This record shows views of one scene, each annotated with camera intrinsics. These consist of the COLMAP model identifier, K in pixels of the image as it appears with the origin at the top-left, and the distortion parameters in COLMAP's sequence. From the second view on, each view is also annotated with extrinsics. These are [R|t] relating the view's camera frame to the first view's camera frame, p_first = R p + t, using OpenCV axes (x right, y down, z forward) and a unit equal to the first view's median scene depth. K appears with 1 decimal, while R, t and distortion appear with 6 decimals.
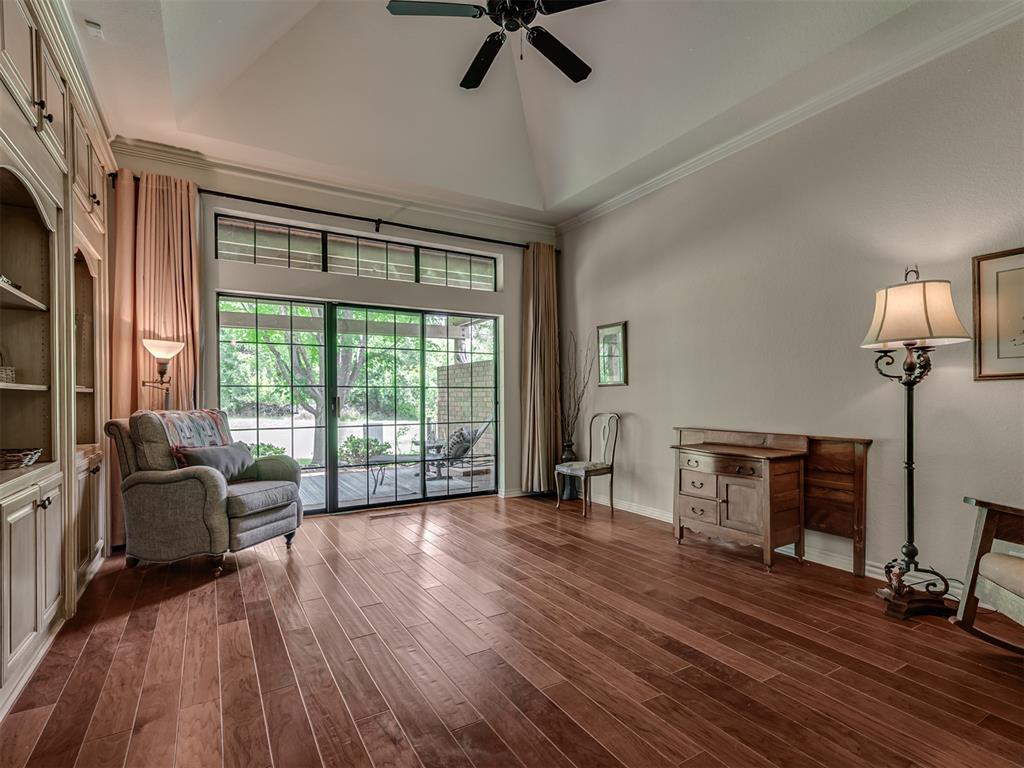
lens RADIAL K [[521.1, 0, 518.7], [0, 521.1, 390.5], [0, 0, 1]] dist [0.027441, -0.001620]
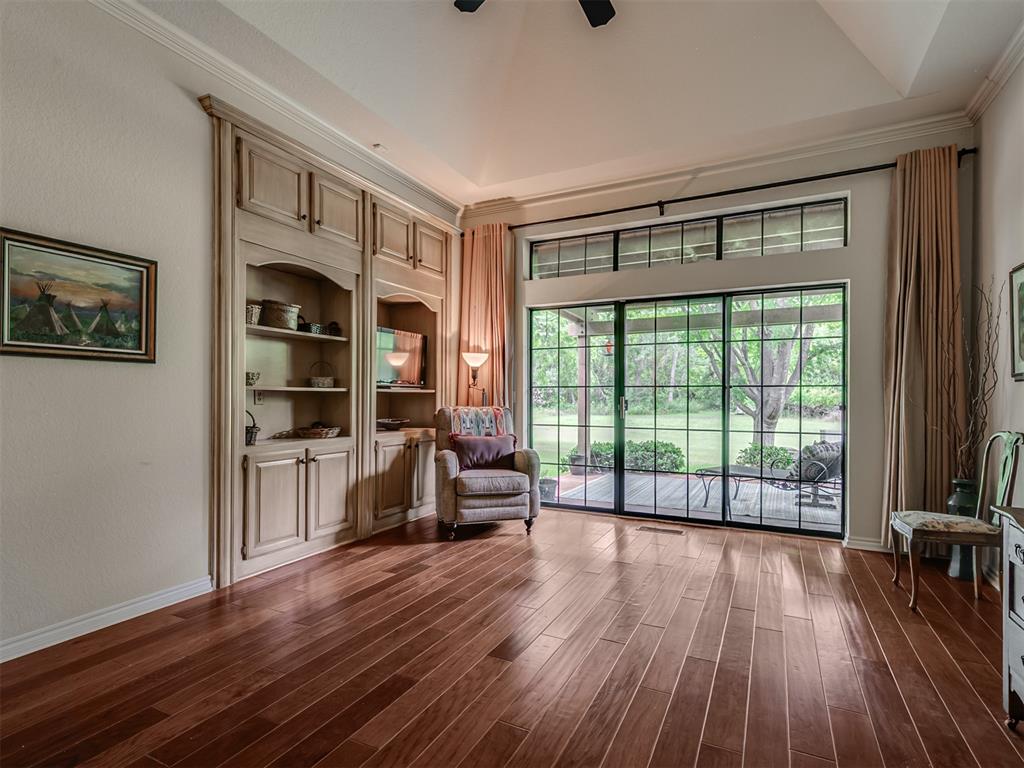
lens RADIAL K [[521.1, 0, 515.5], [0, 521.1, 391.2], [0, 0, 1]] dist [0.027441, -0.001620]
pose [[0.541077, 0.000684, -0.840973, 0.377617], [0.003041, 0.999992, 0.002771, -0.002190], [0.840967, -0.004057, 0.541071, 0.312279]]
